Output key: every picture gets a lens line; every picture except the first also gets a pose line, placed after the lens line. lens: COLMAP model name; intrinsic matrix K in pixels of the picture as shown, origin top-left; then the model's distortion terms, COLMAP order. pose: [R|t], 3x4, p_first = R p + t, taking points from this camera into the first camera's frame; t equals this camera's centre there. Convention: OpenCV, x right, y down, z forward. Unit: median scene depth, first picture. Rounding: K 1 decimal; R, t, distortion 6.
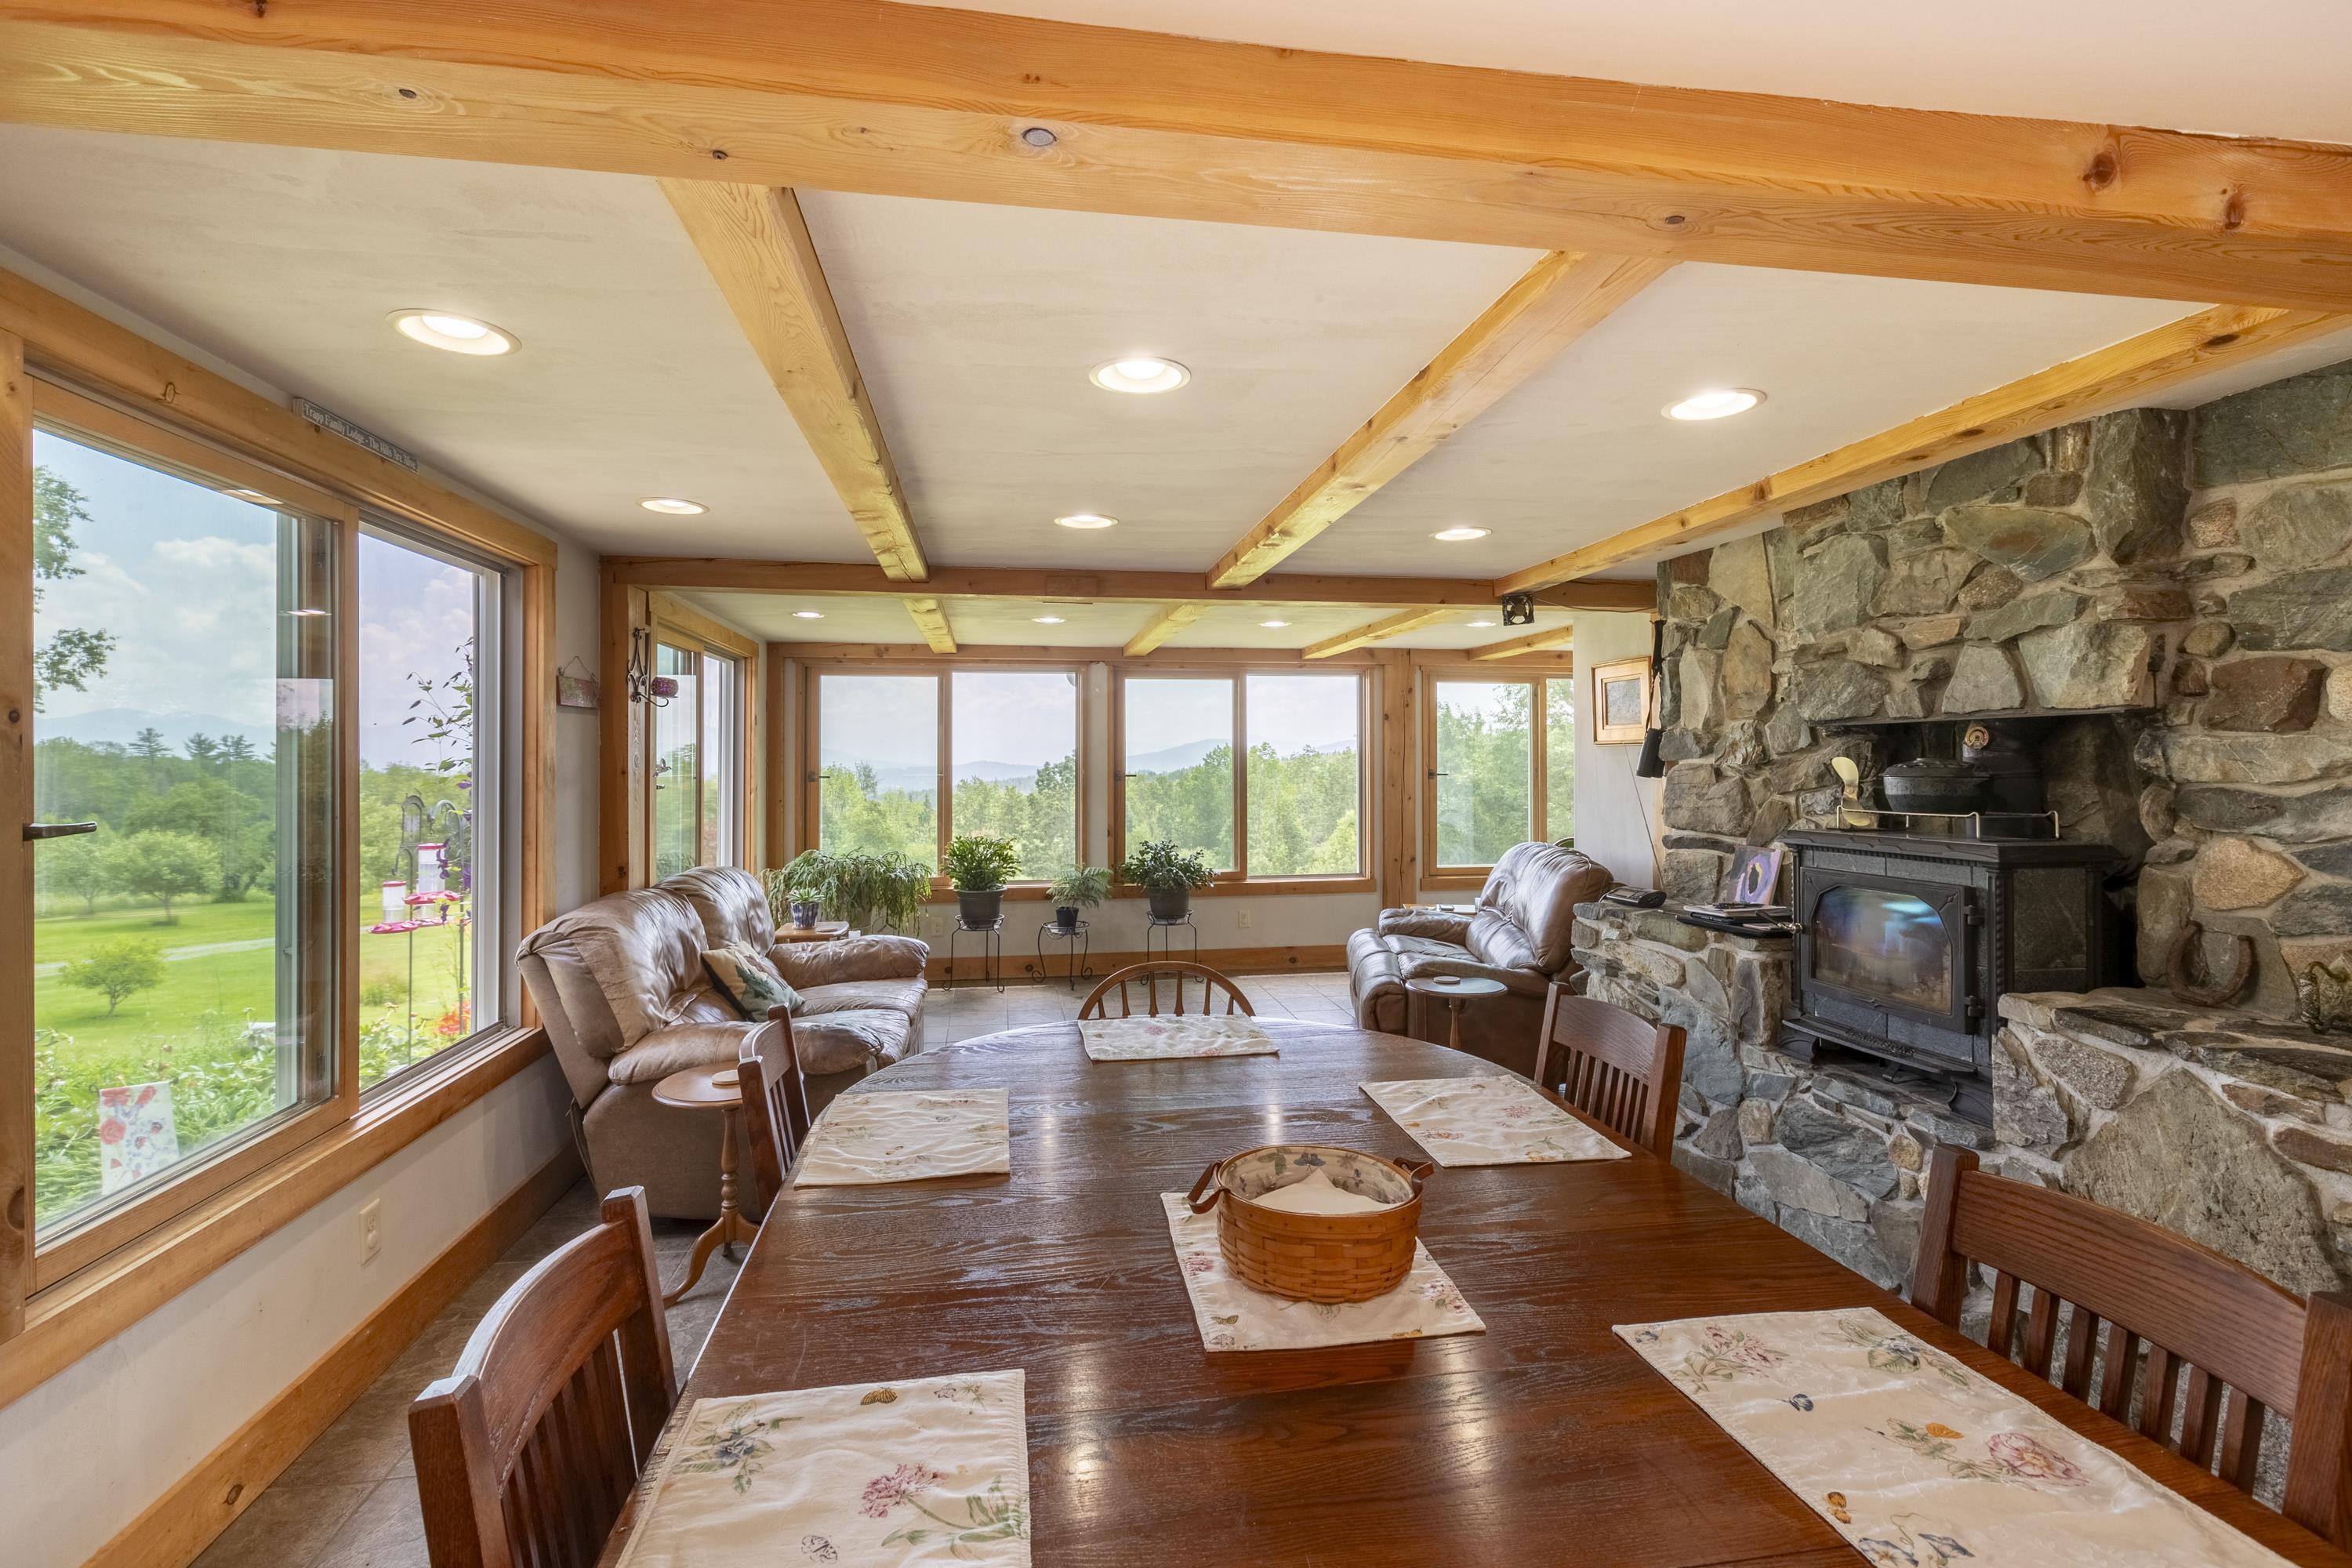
lens RADIAL K [[1058.3, 0, 1170.9], [0, 1058.3, 777.8], [0, 0, 1]] dist [0.001769, -0.001333]
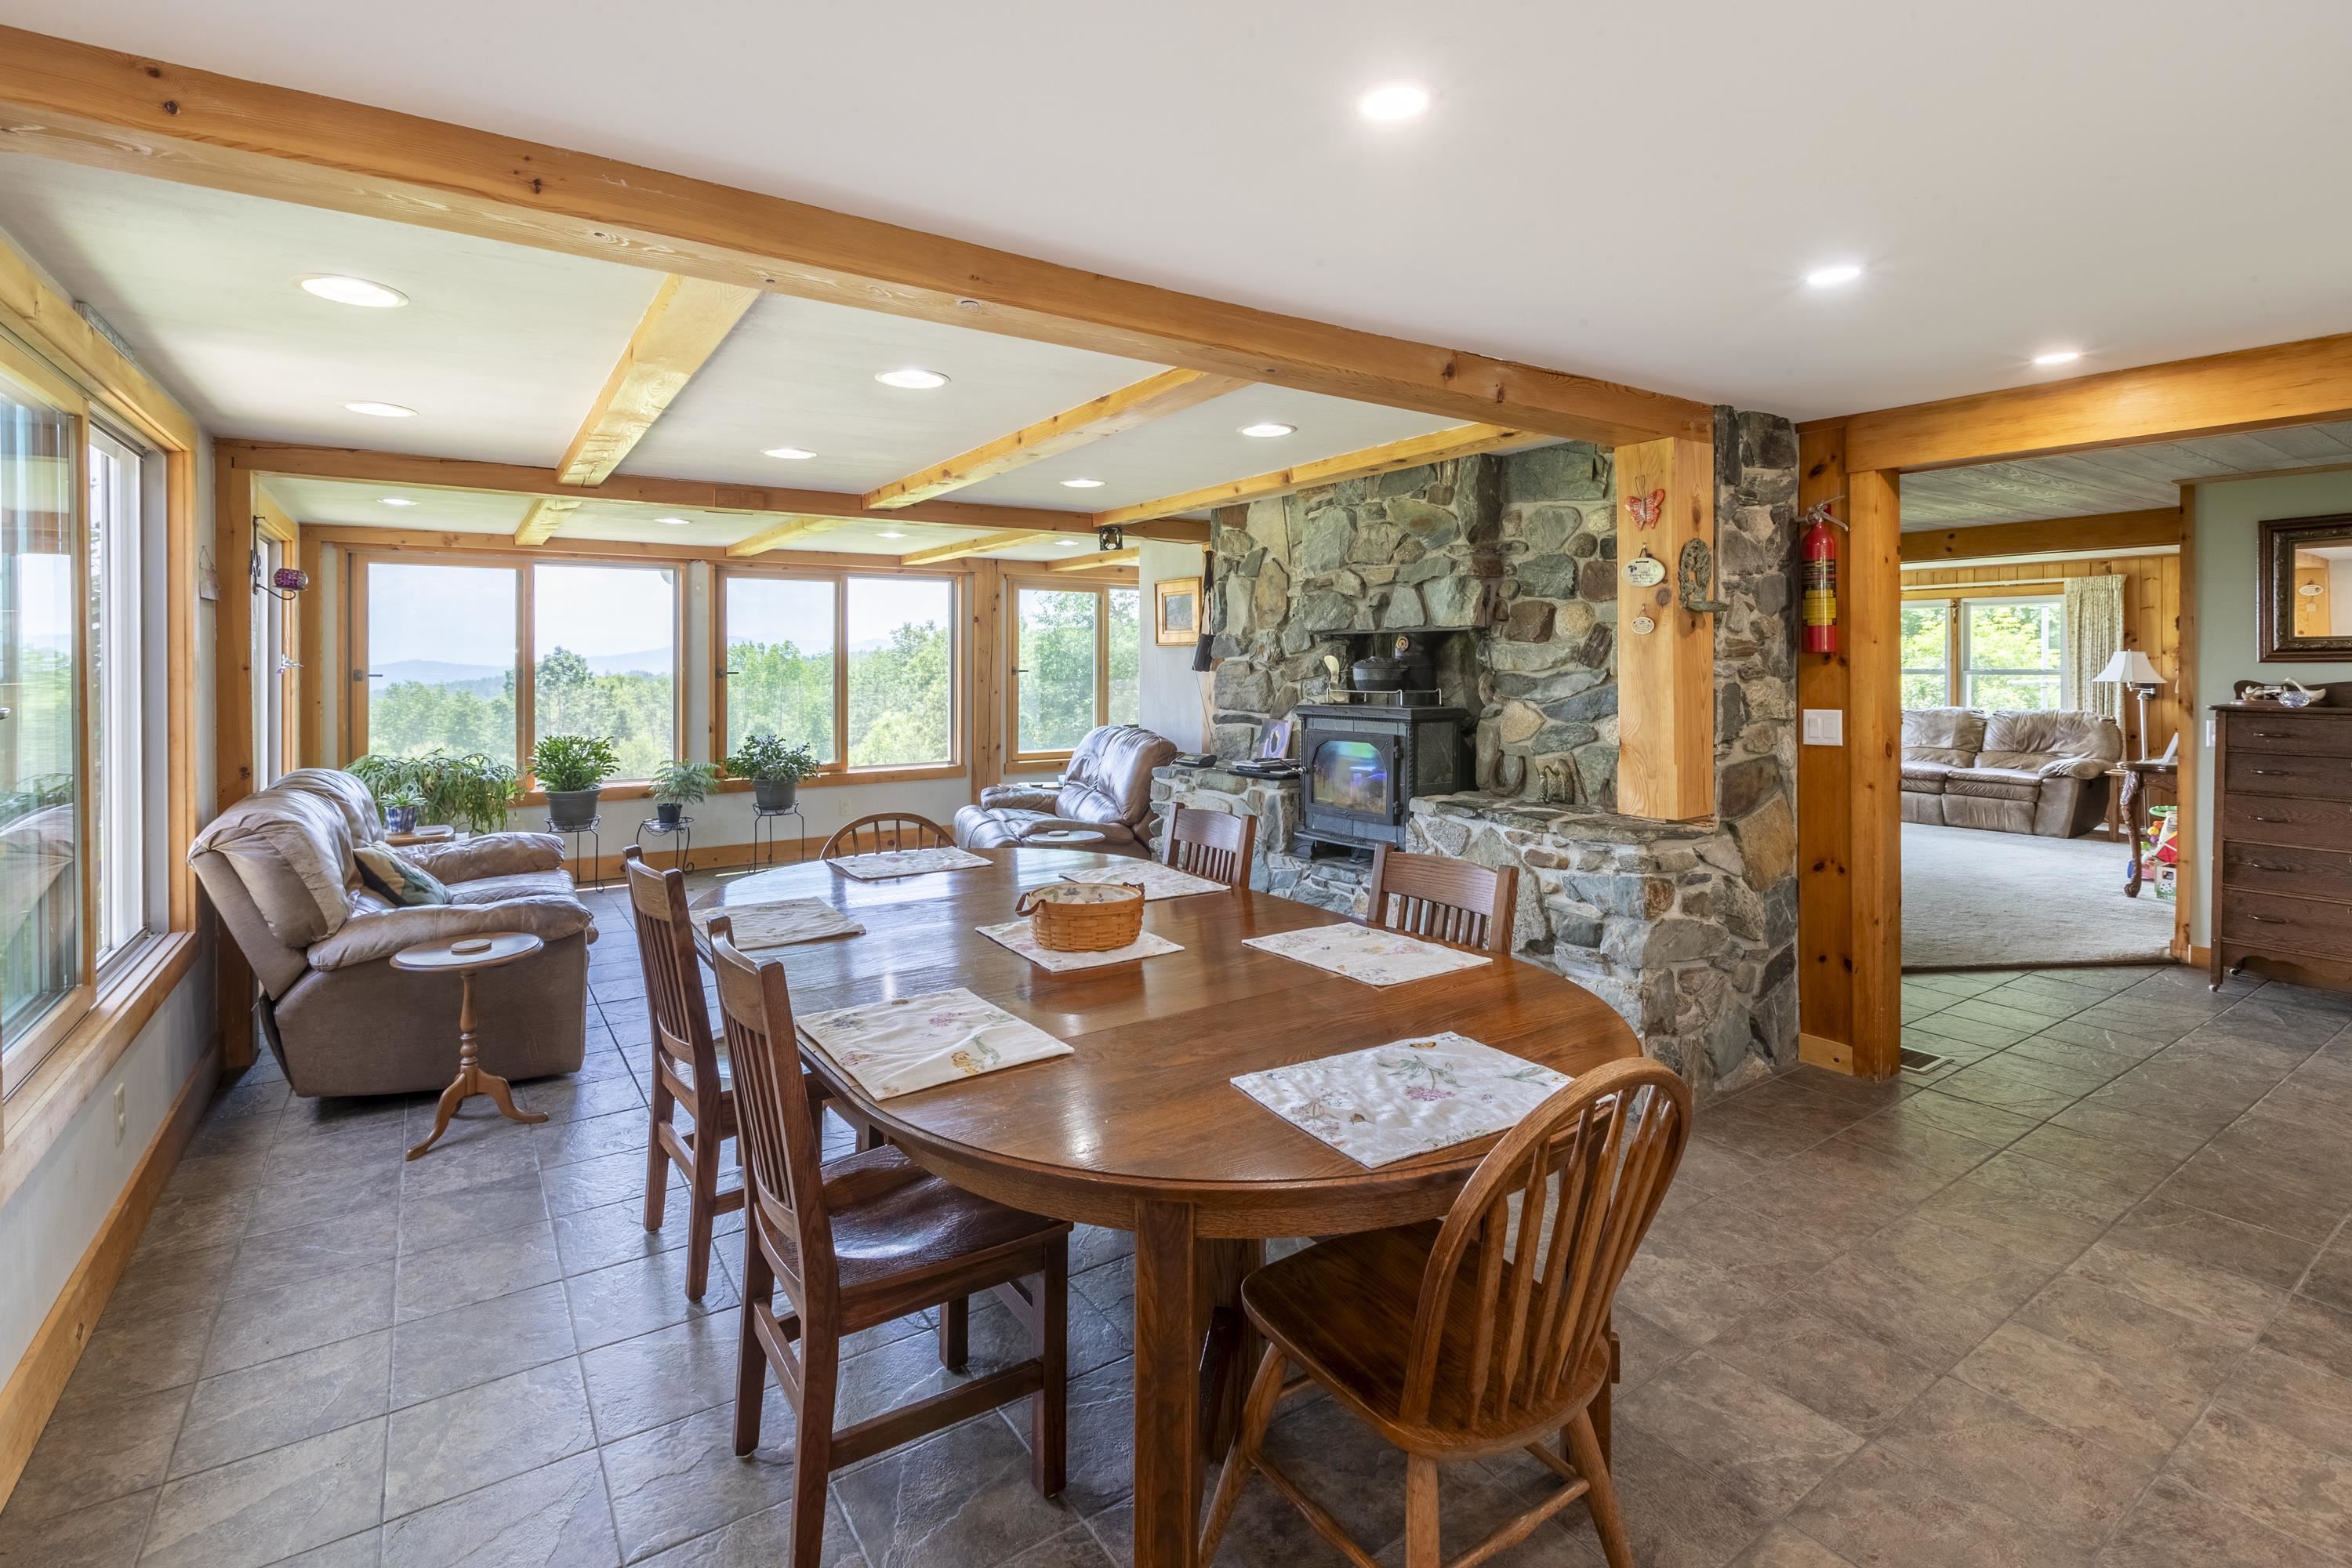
lens RADIAL K [[1058.3, 0, 1170.9], [0, 1058.3, 777.8], [0, 0, 1]] dist [0.001769, -0.001333]
pose [[0.909165, -0.044516, 0.414050, -0.192822], [0.005206, 0.995407, 0.095589, 0.007748], [-0.416403, -0.084751, 0.905221, -0.270252]]
